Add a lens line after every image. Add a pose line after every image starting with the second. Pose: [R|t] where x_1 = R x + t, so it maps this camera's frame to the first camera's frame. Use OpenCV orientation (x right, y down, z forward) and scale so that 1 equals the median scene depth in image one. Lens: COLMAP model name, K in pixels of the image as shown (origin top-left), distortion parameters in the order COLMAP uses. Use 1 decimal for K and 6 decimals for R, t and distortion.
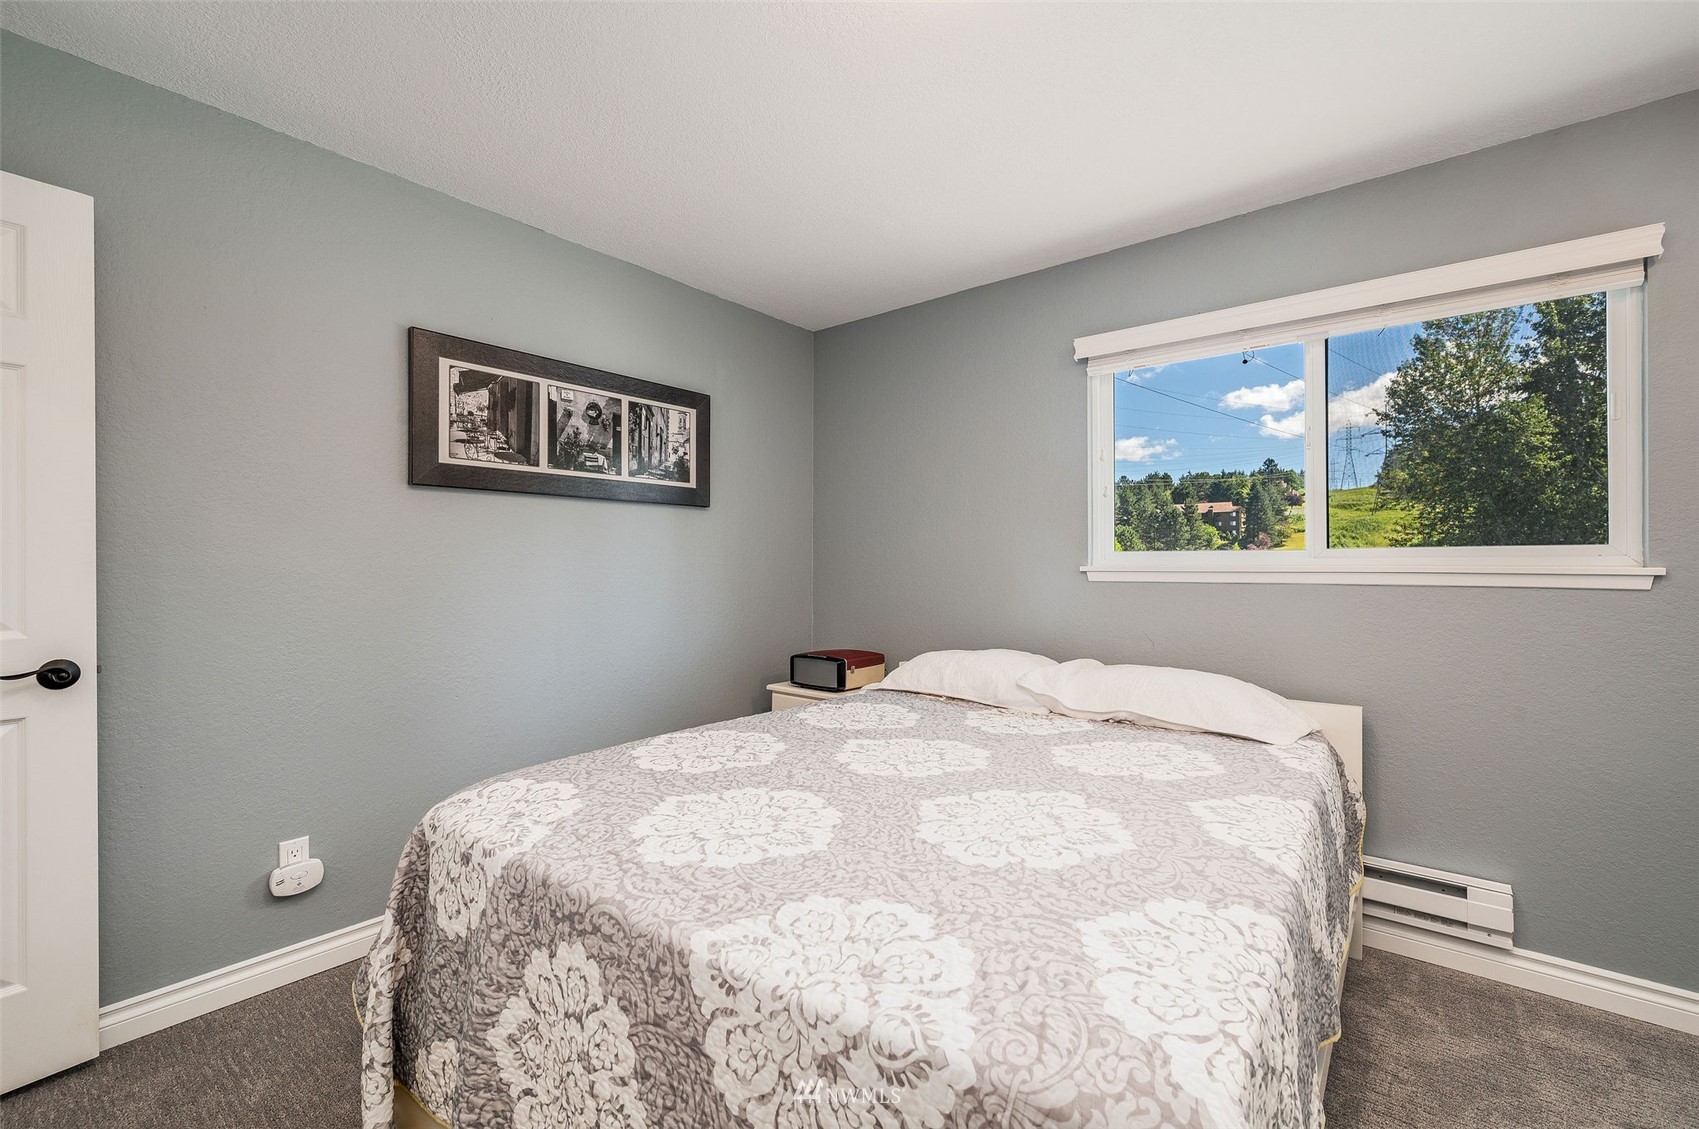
lens RADIAL K [[716.1, 0, 849.5], [0, 716.1, 564.5], [0, 0, 1]] dist [-0.005598, -0.000299]
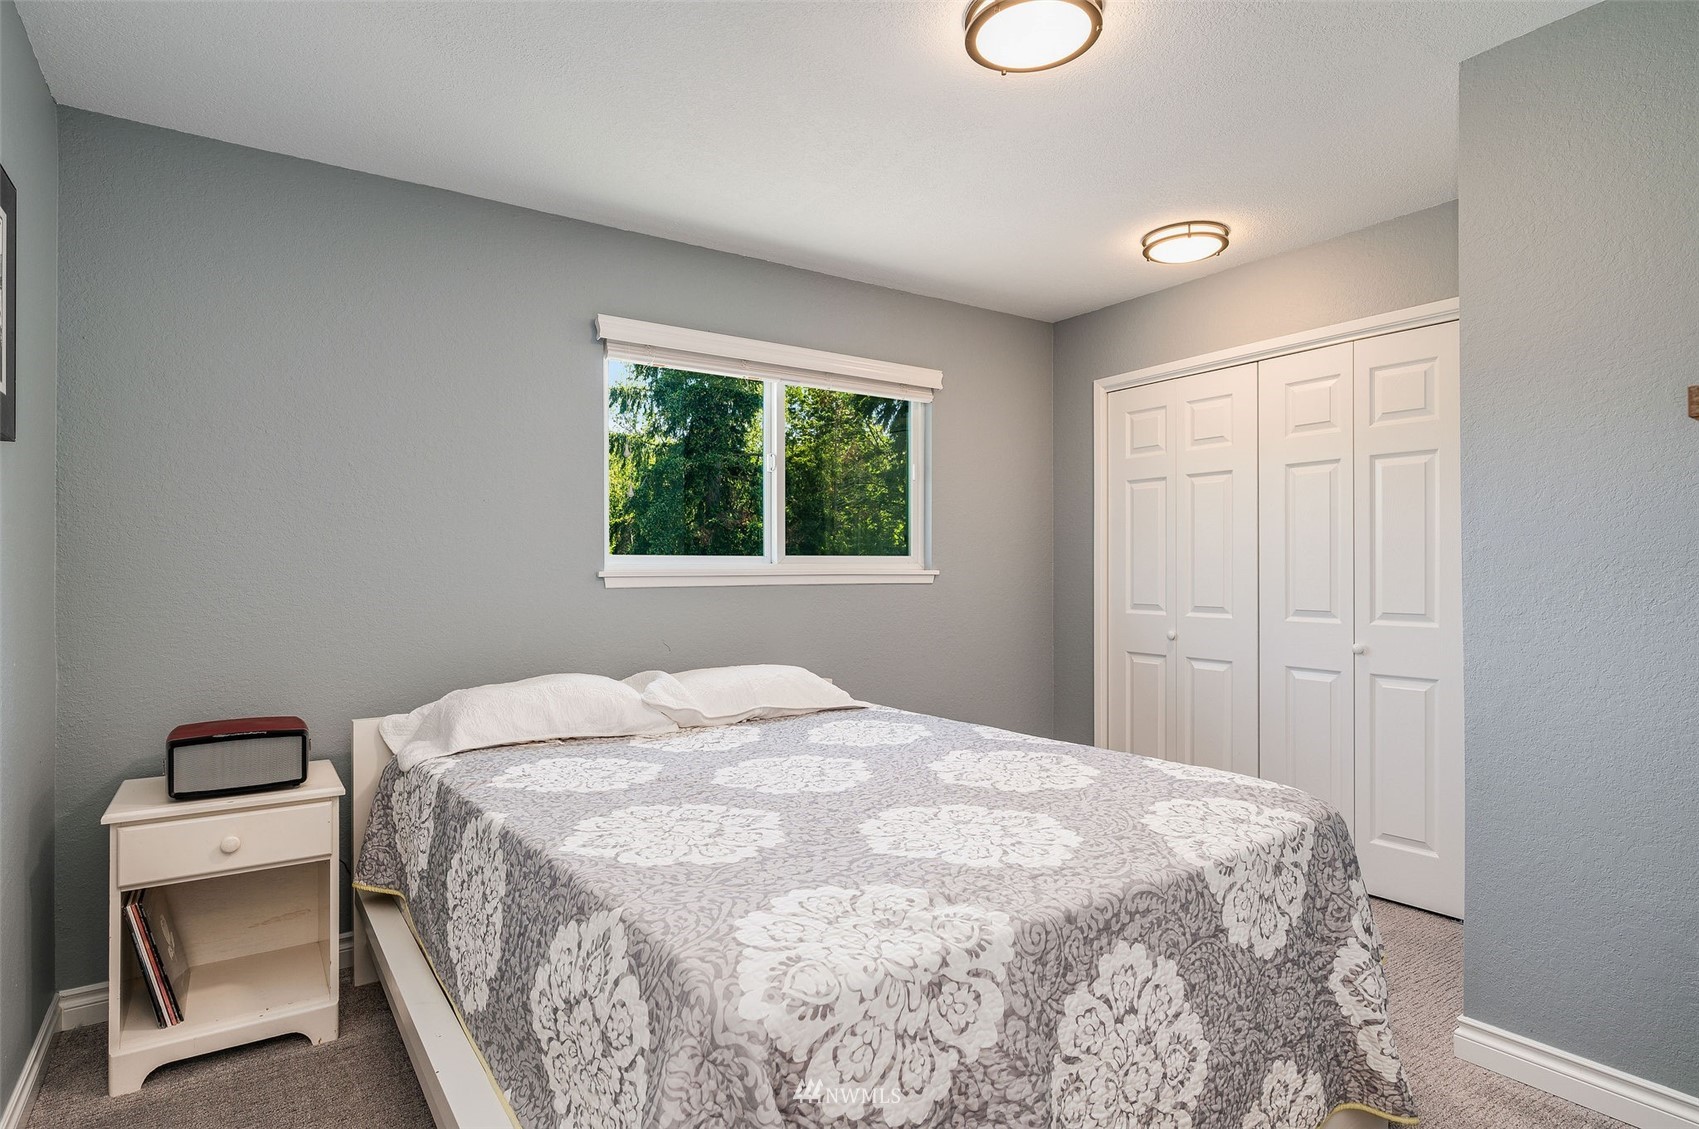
lens RADIAL K [[909.6, 0, 849.5], [0, 909.6, 564.5], [0, 0, 1]] dist [0.008838, 0.001177]
pose [[0.267665, 0.004575, 0.963501, -1.231768], [-0.000094, 0.999989, -0.004723, -0.000019], [-0.963512, 0.001173, 0.267662, 0.727008]]
